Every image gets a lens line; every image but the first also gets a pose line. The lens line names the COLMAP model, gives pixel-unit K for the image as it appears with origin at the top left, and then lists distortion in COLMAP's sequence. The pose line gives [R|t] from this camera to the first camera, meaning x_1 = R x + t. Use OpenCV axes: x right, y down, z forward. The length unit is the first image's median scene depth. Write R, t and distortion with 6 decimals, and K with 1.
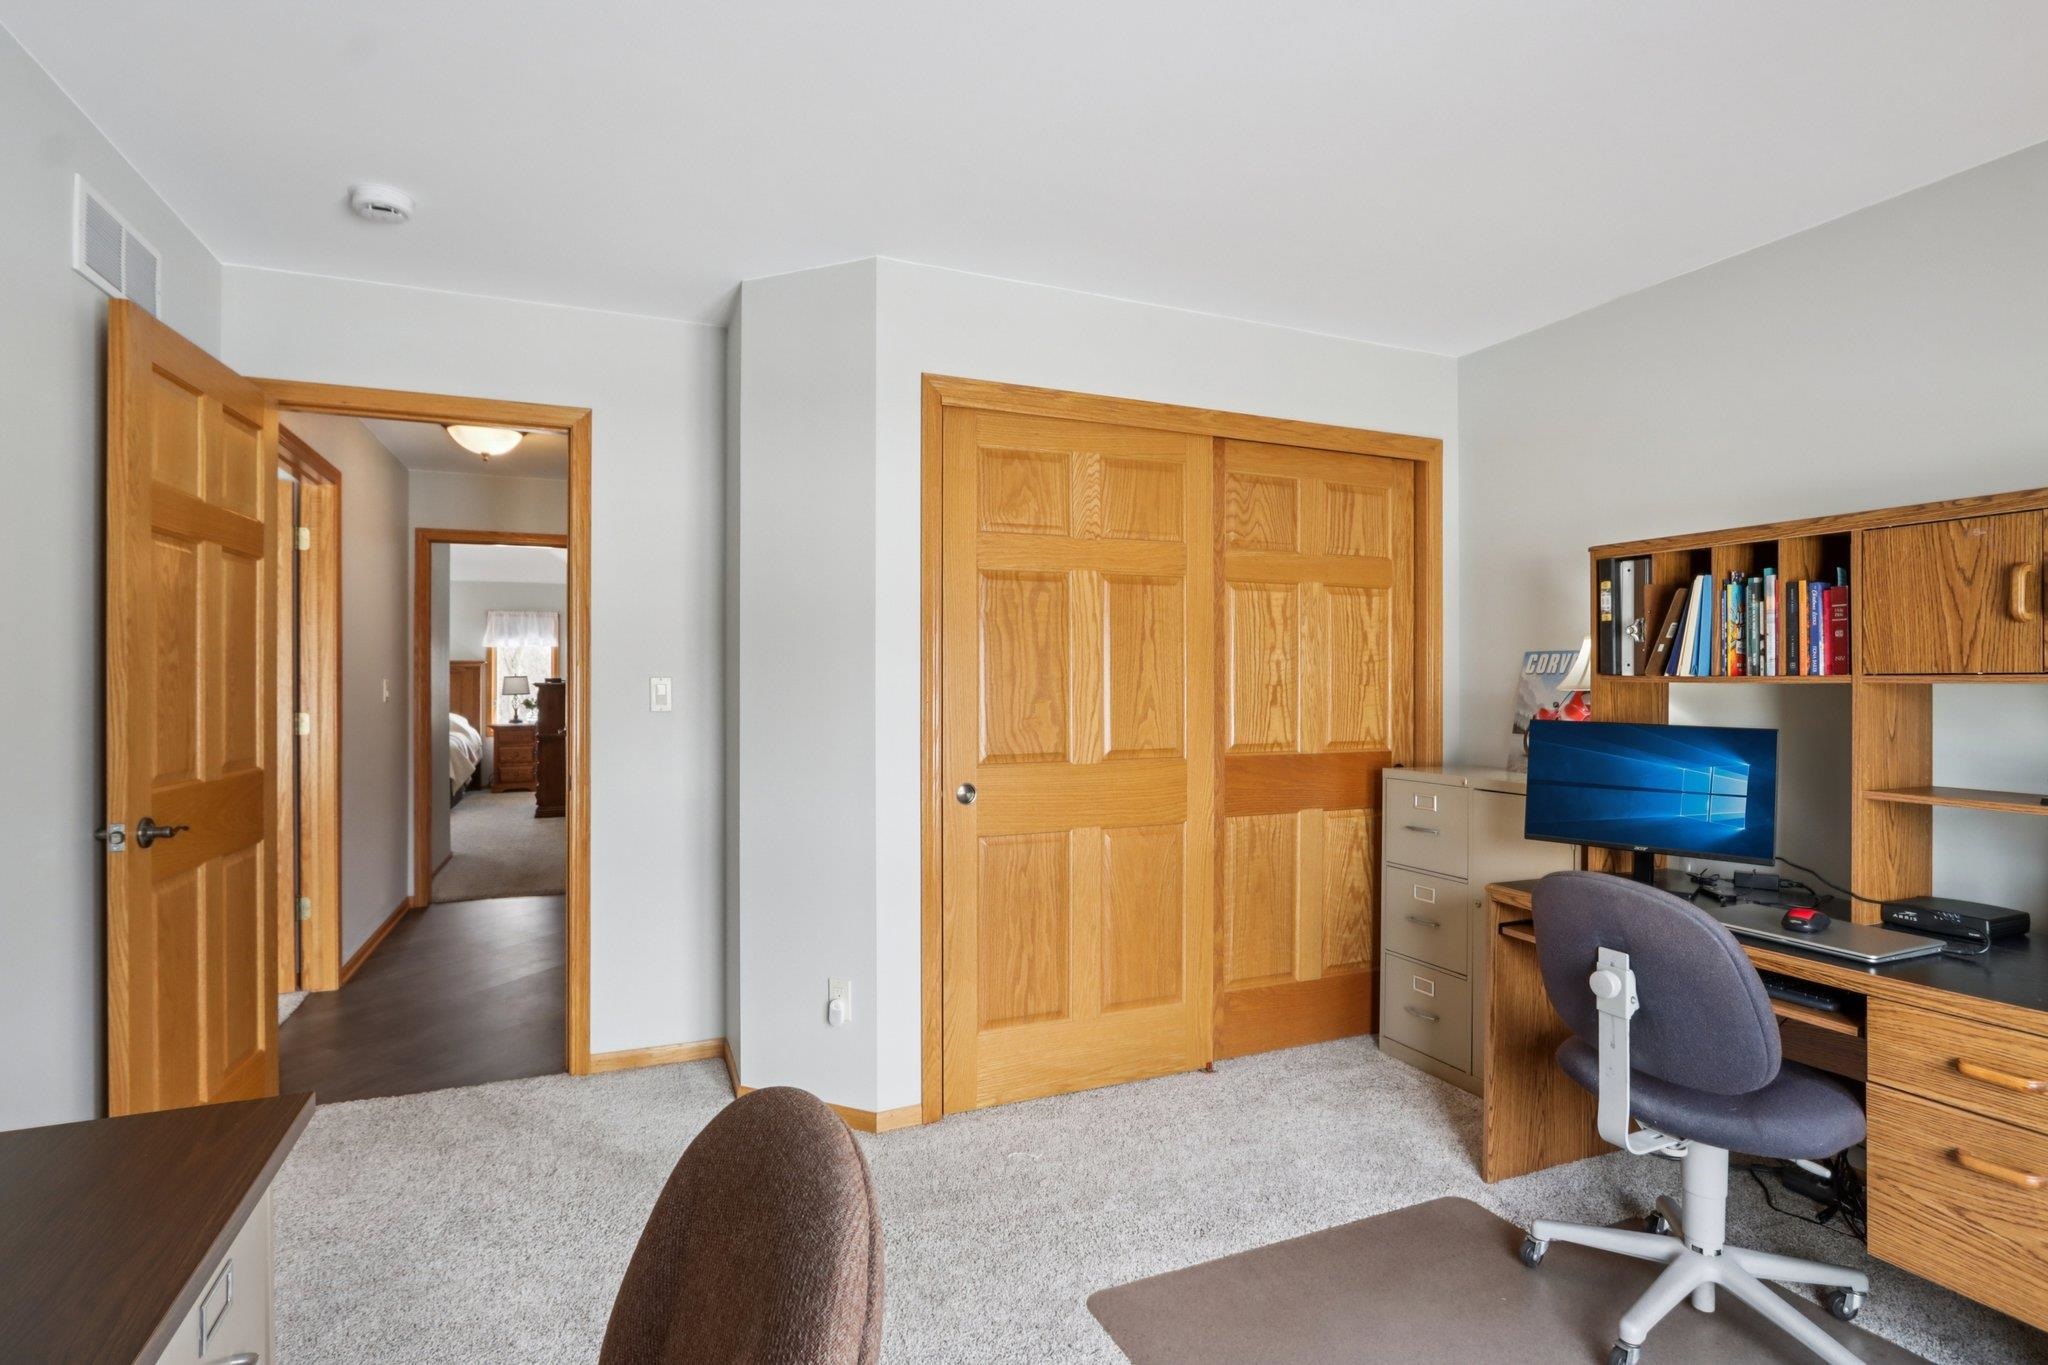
lens RADIAL K [[1018.3, 0, 1024.0], [0, 1018.3, 682.5], [0, 0, 1]] dist [-0.000201, -0.000089]
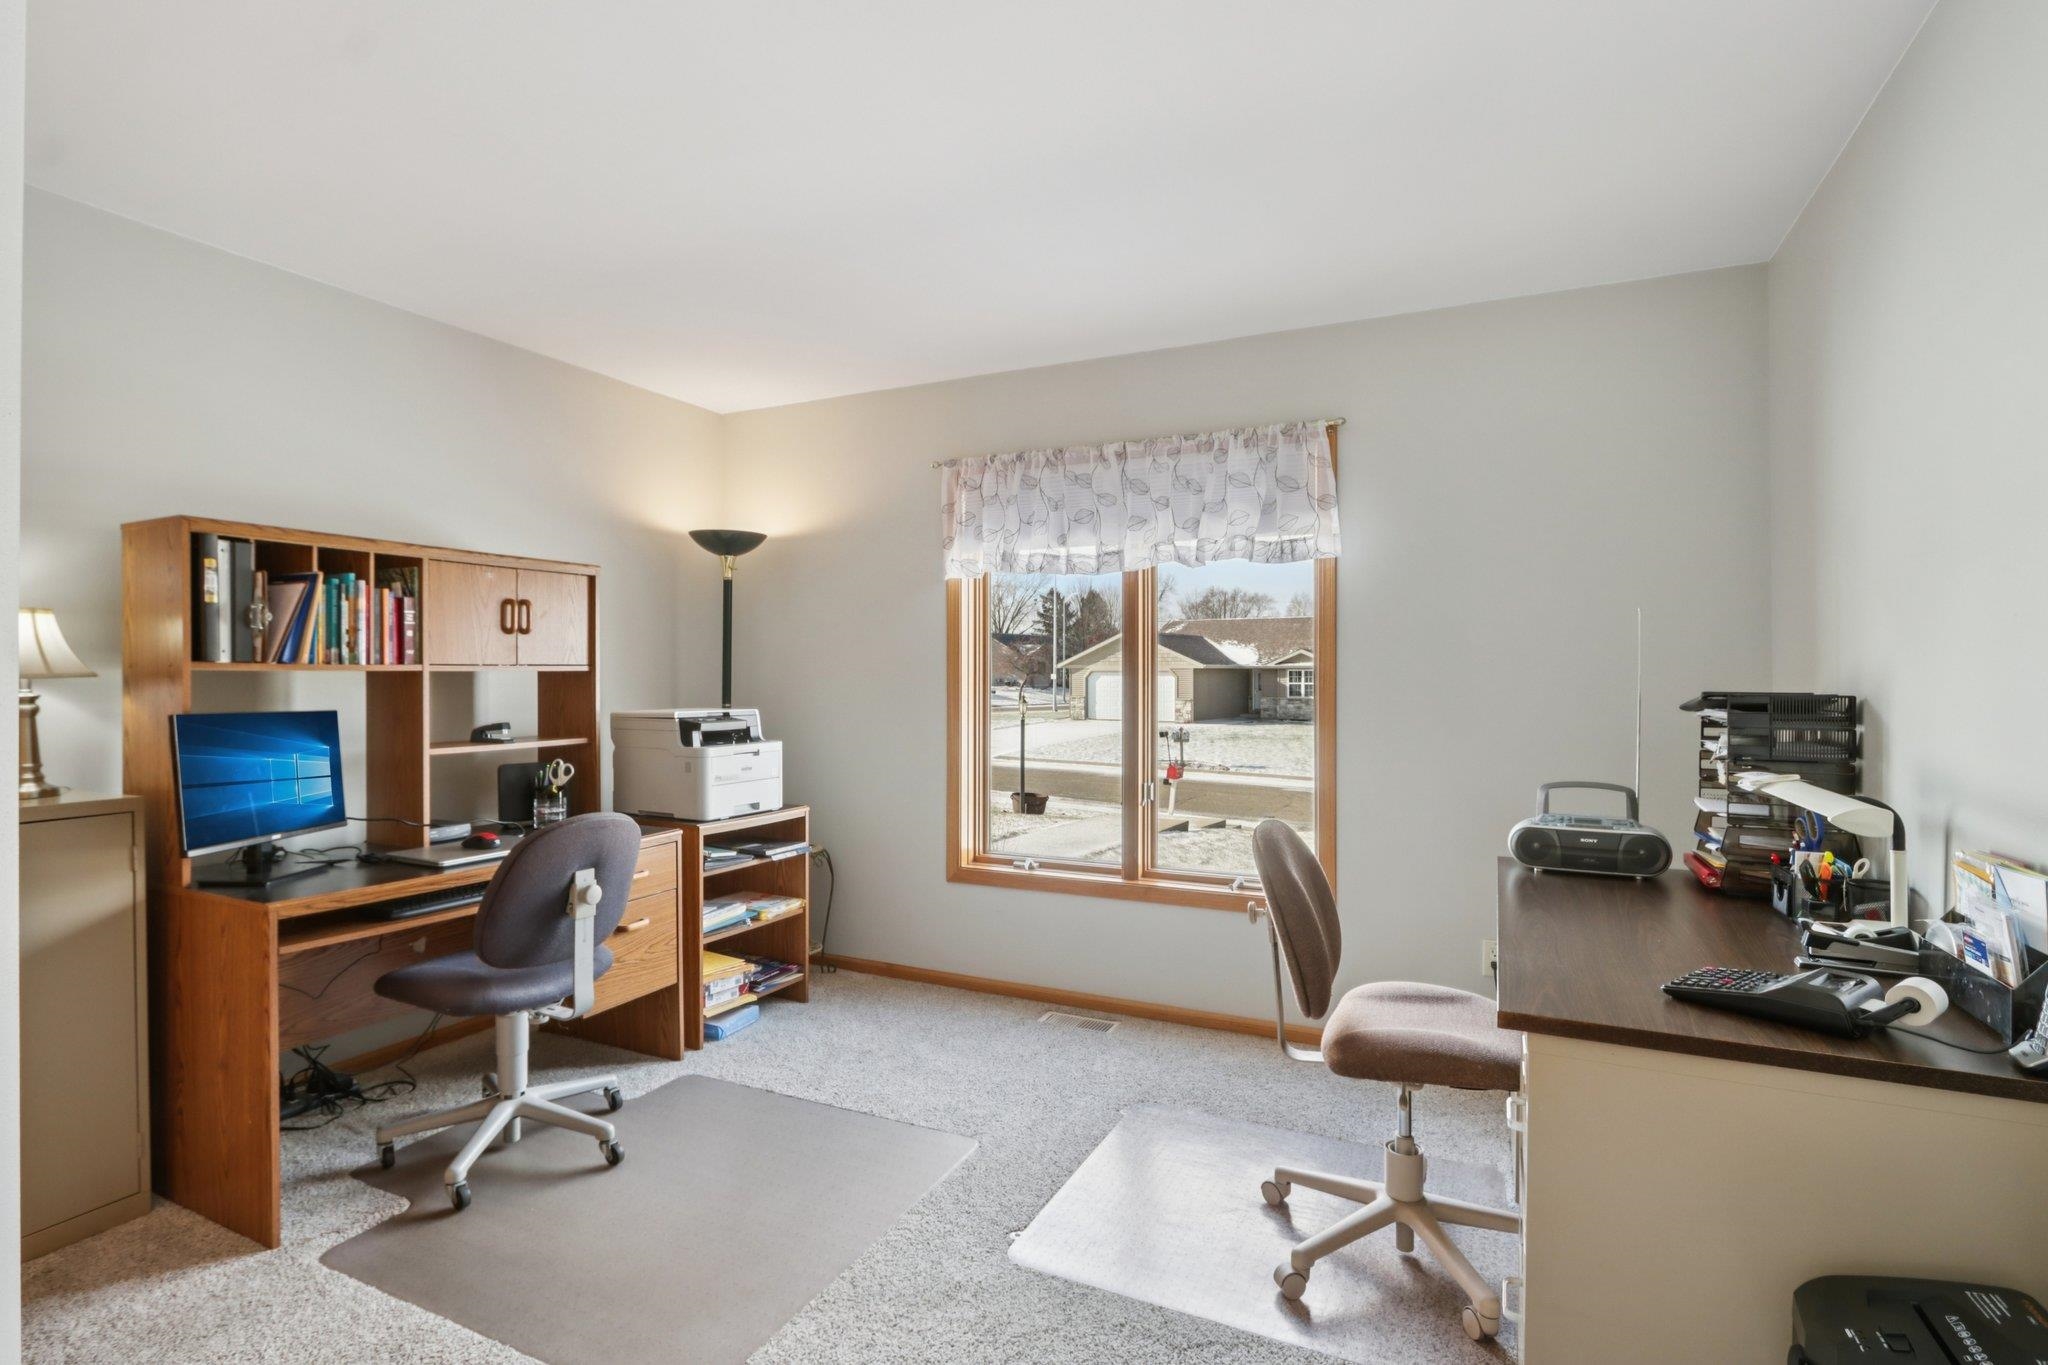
lens RADIAL K [[1005.7, 0, 1024.0], [0, 1005.7, 682.5], [0, 0, 1]] dist [-0.000557, -0.000096]
pose [[-0.650910, -0.009608, 0.759094, -0.652035], [-0.000372, 0.999924, 0.012337, -0.000440], [-0.759155, 0.007748, -0.650864, 1.158276]]
